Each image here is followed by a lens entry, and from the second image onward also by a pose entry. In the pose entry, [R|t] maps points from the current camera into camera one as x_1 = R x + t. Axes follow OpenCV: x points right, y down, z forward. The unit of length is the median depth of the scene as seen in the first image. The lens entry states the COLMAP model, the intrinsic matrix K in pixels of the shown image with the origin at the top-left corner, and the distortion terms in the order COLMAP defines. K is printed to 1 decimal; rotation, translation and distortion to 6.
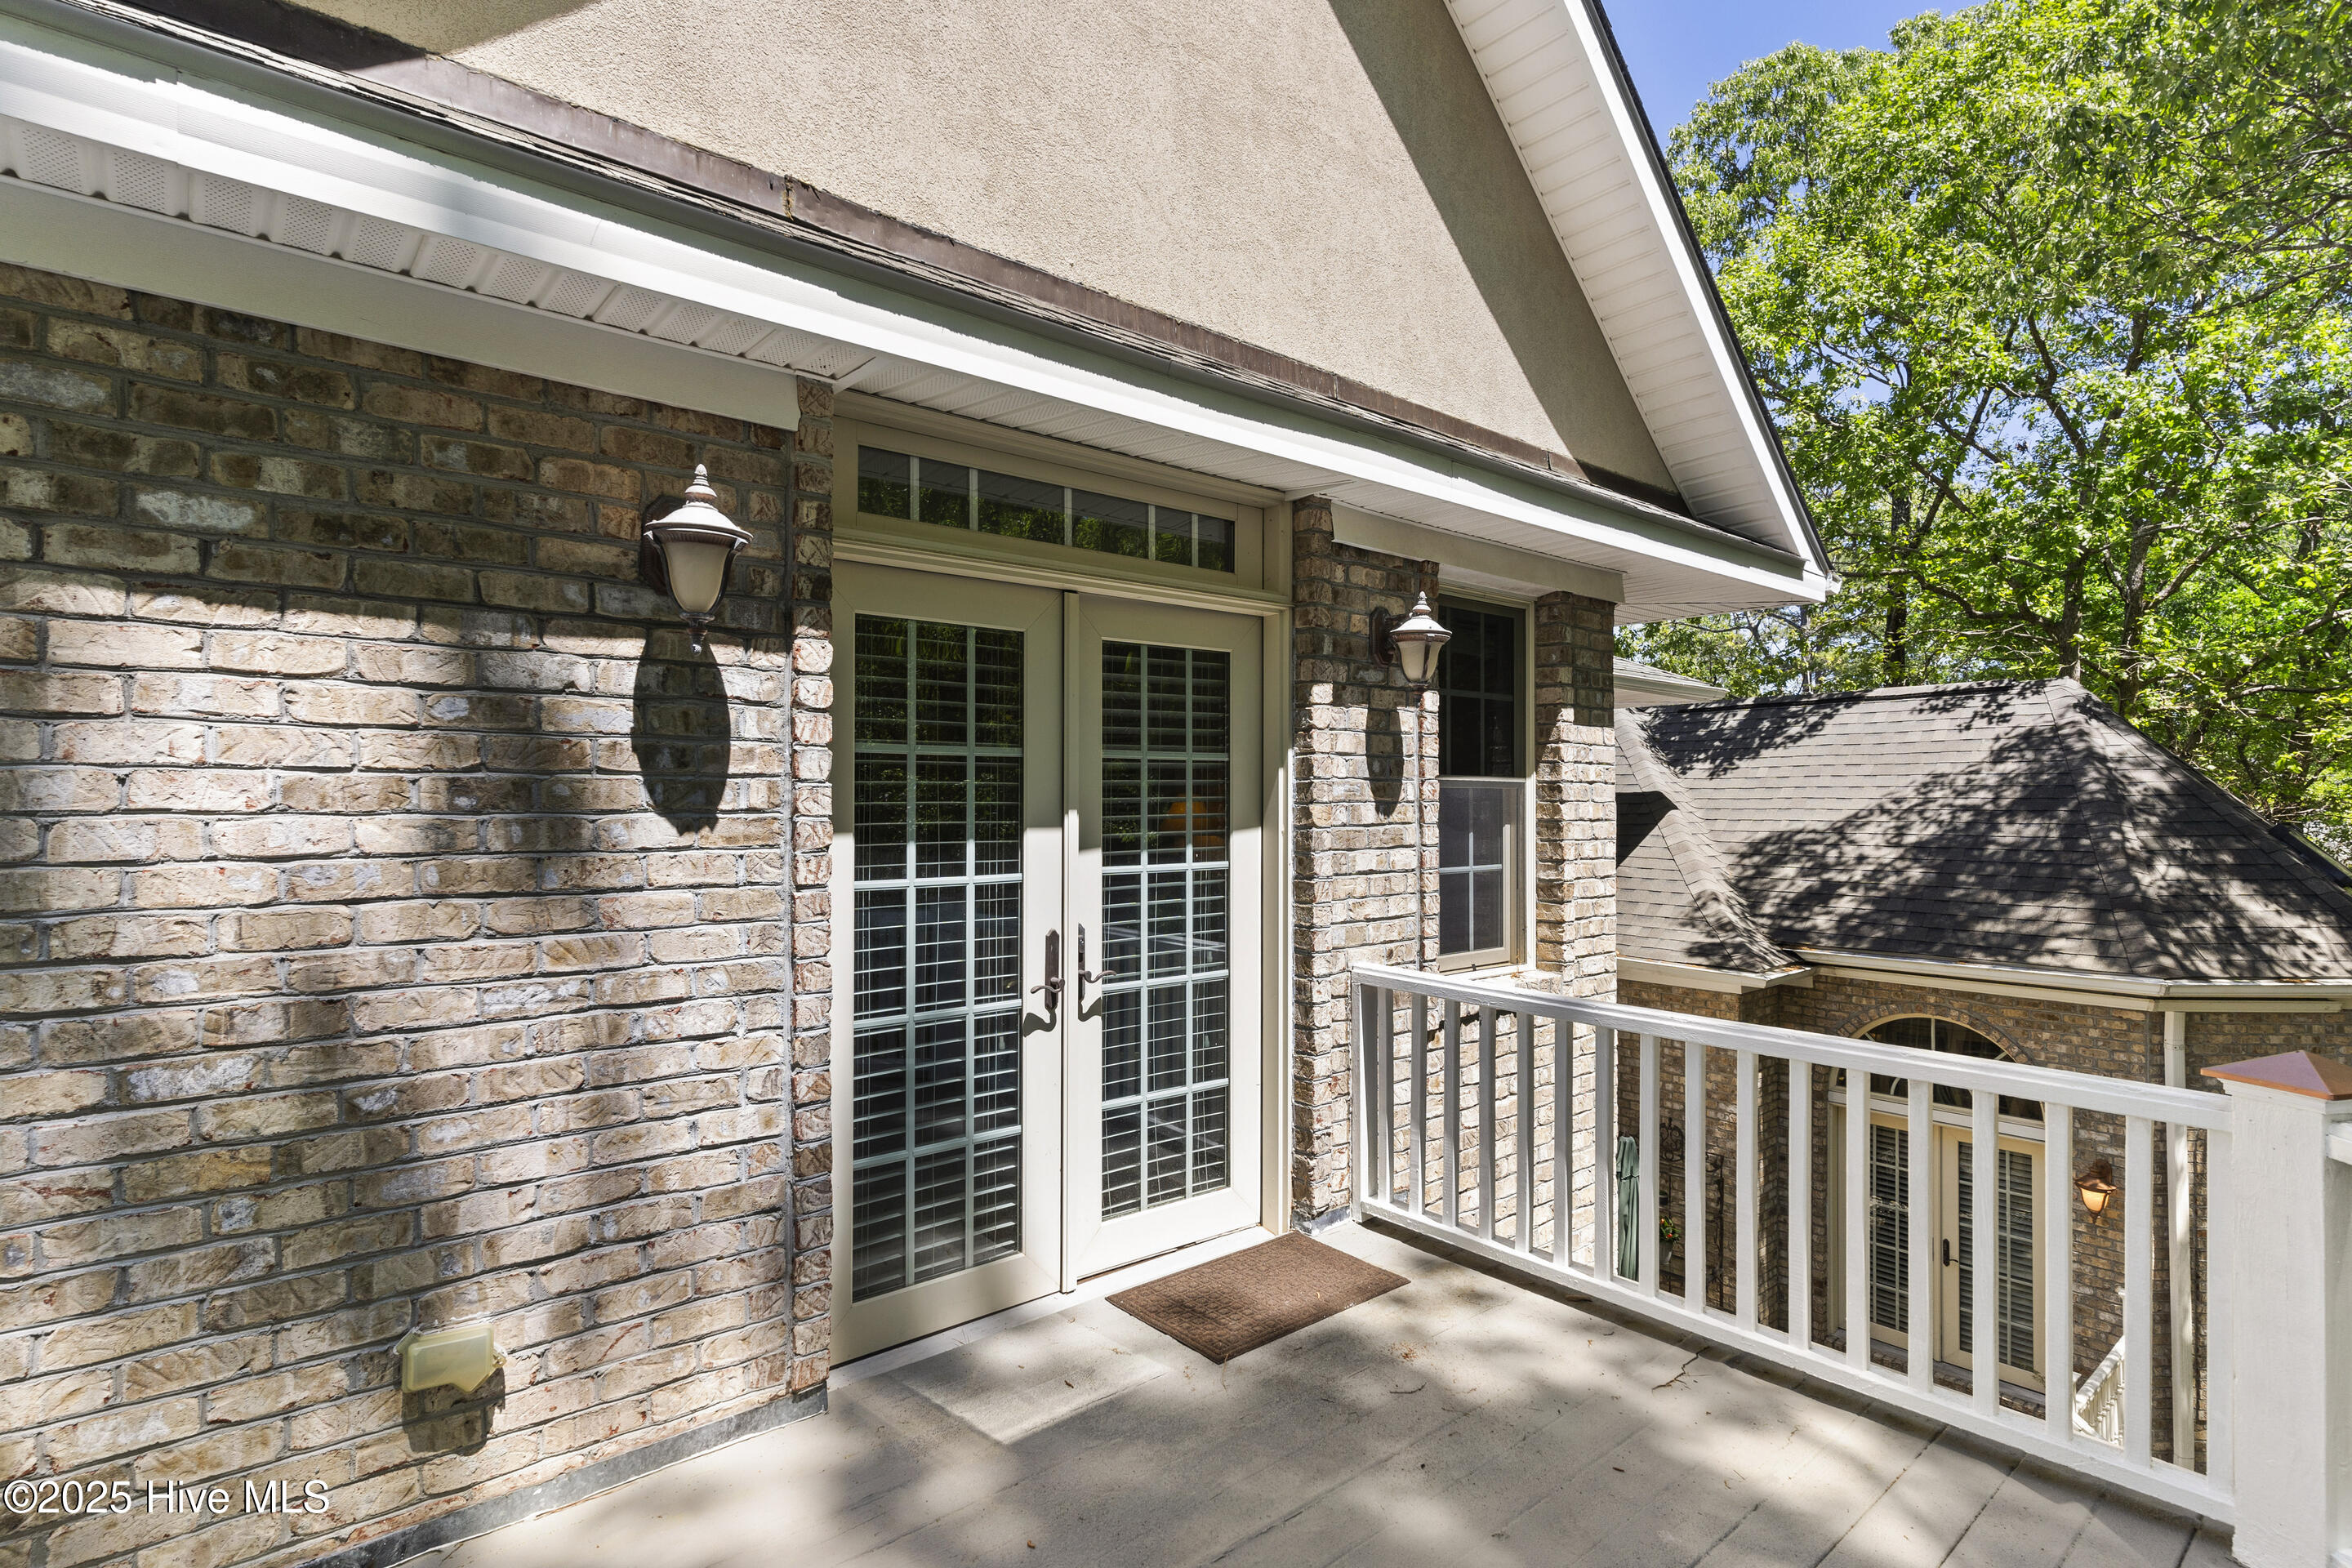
lens RADIAL K [[1136.3, 0, 1106.9], [0, 1136.3, 798.4], [0, 0, 1]] dist [-0.000608, -0.000092]
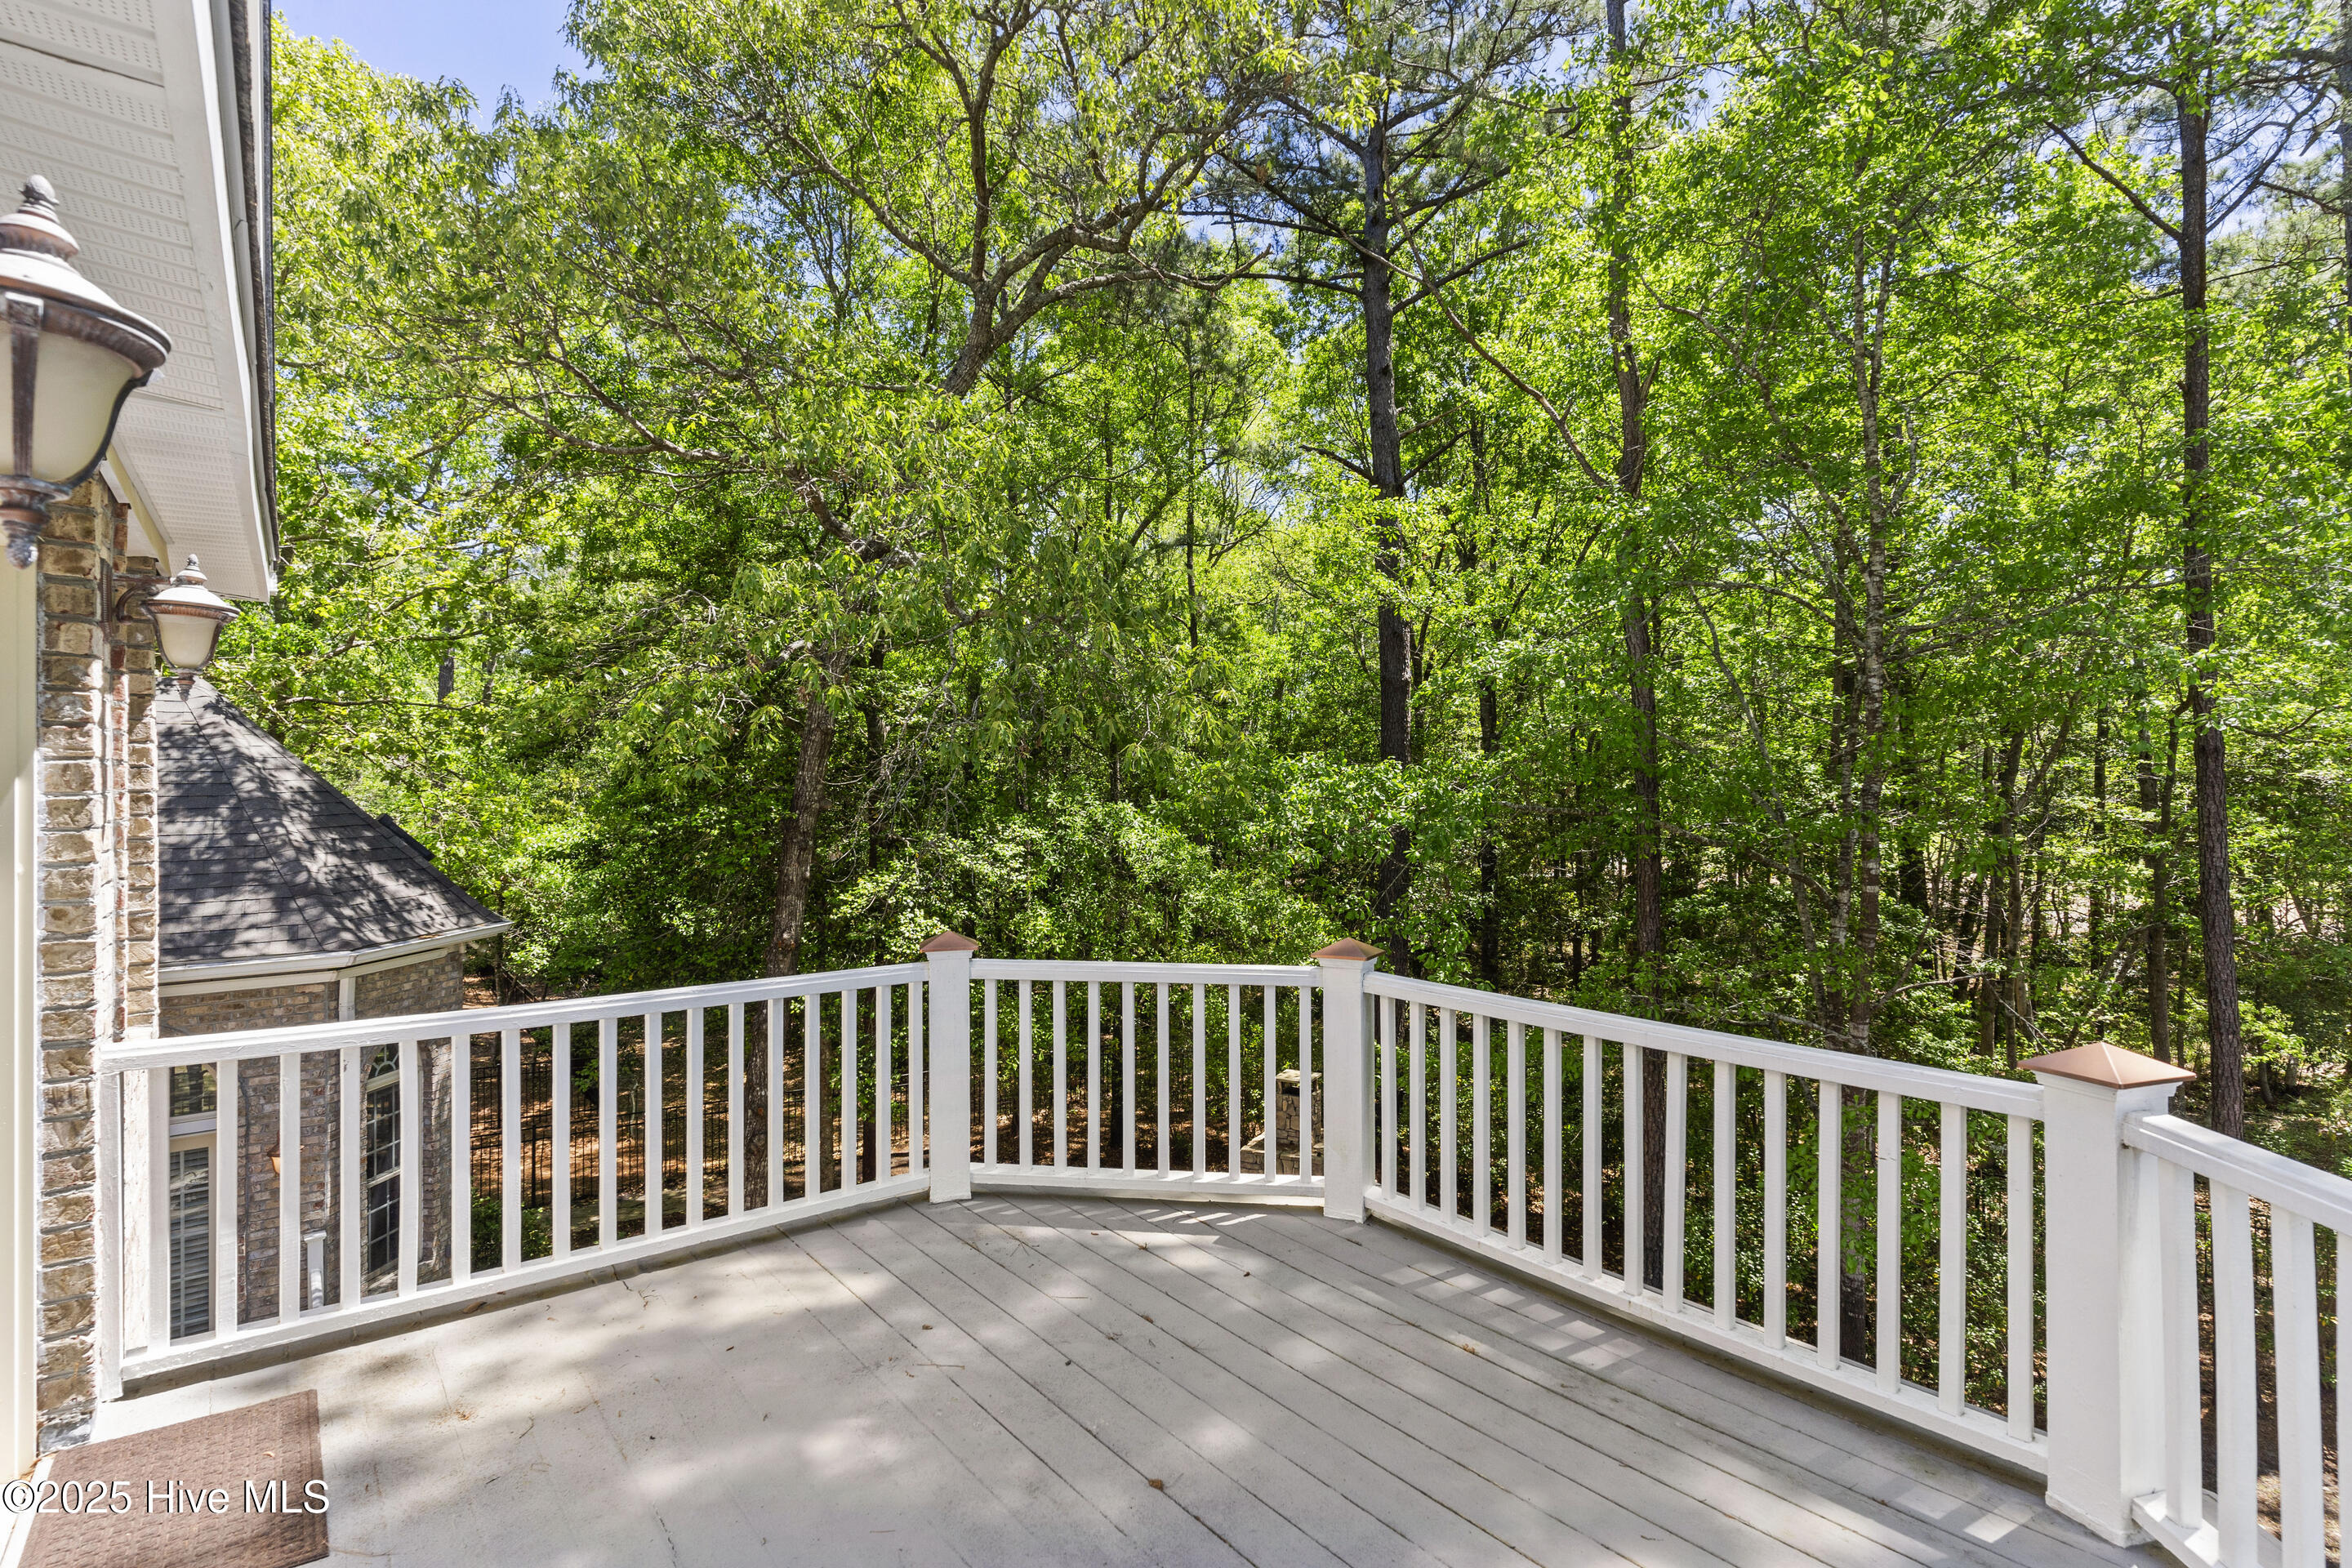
lens RADIAL K [[1136.3, 0, 1170.4], [0, 1136.3, 779.2], [0, 0, 1]] dist [-0.000608, -0.000092]
pose [[0.013640, 0.001788, 0.999905, -0.209897], [0.007884, 0.999967, -0.001896, -0.008225], [-0.999876, 0.007909, 0.013626, 0.131760]]
